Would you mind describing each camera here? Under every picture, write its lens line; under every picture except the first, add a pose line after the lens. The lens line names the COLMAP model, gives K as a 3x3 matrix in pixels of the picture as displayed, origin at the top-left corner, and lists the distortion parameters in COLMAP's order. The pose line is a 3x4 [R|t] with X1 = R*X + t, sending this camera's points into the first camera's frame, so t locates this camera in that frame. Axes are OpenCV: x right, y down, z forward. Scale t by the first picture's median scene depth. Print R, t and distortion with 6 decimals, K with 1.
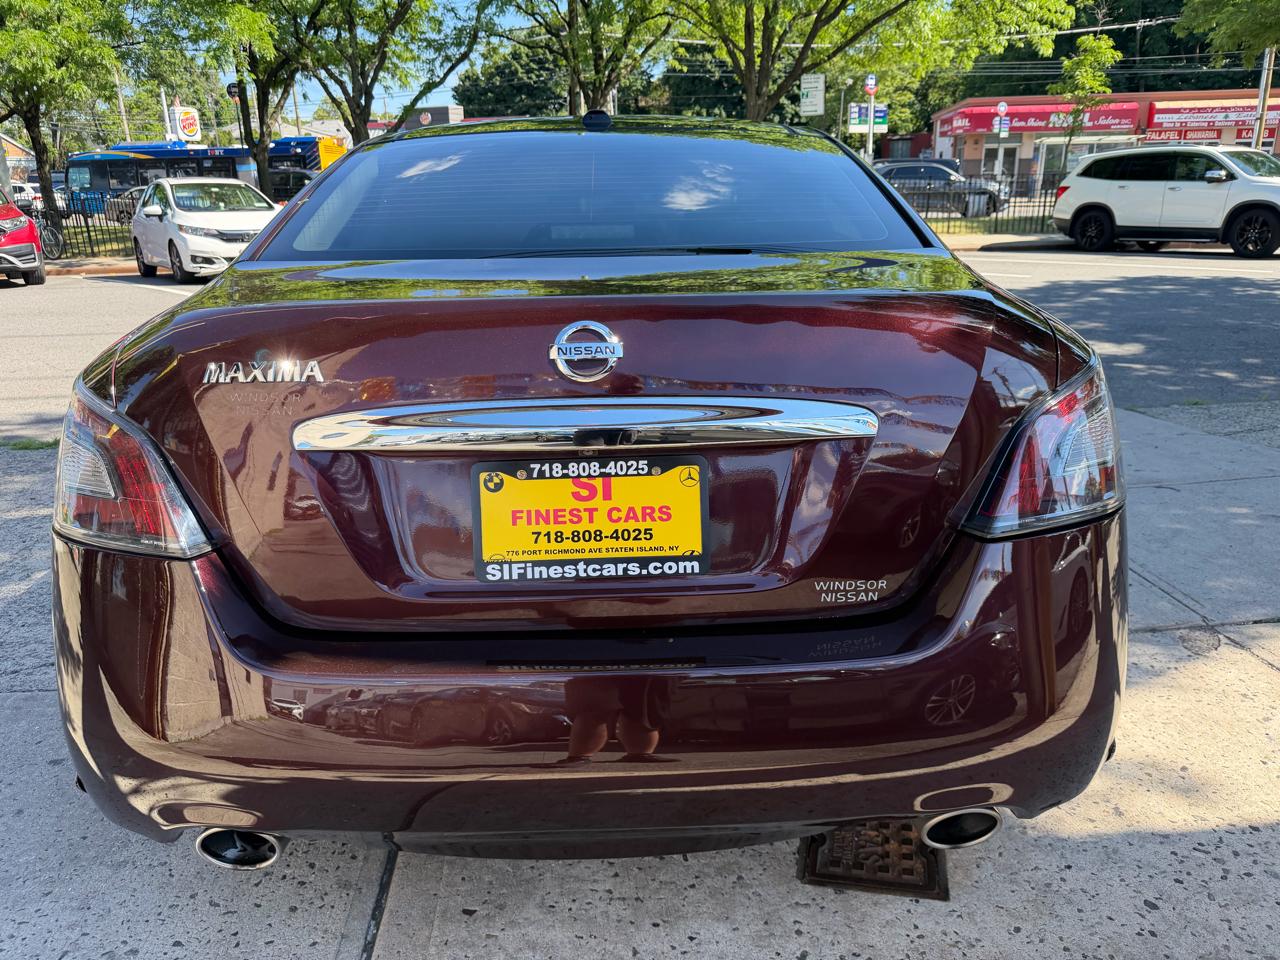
lens RADIAL K [[900.1, 0, 640.0], [0, 900.1, 480.0], [0, 0, 1]] dist [0.040543, -0.060328]
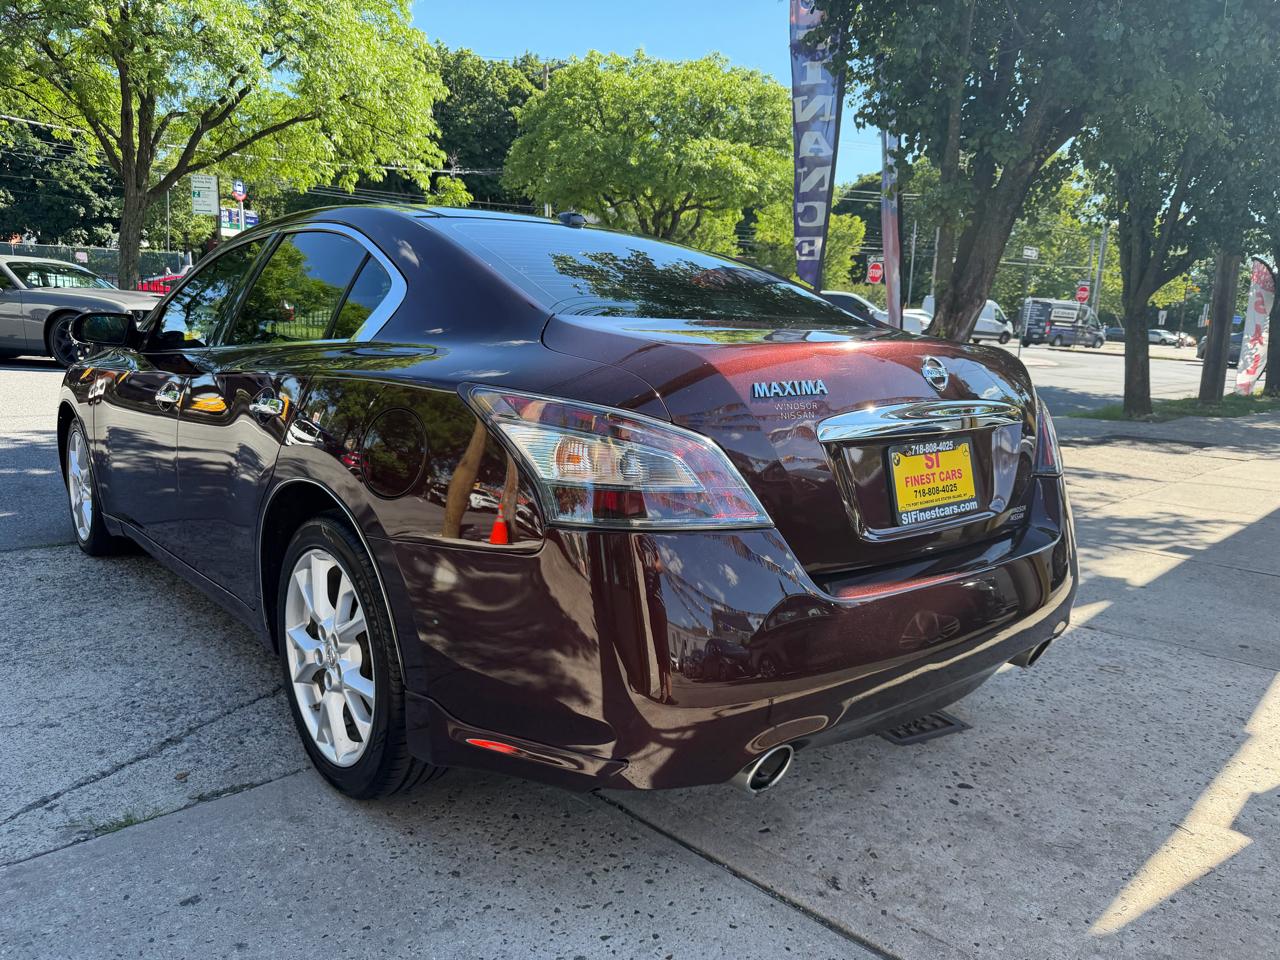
lens RADIAL K [[900.1, 0, 640.0], [0, 900.1, 480.0], [0, 0, 1]] dist [0.040543, -0.060328]
pose [[0.774452, -0.063253, 0.629463, -1.433183], [0.135501, 0.988483, -0.067382, 0.079818], [-0.617952, 0.137477, 0.774103, 0.103256]]
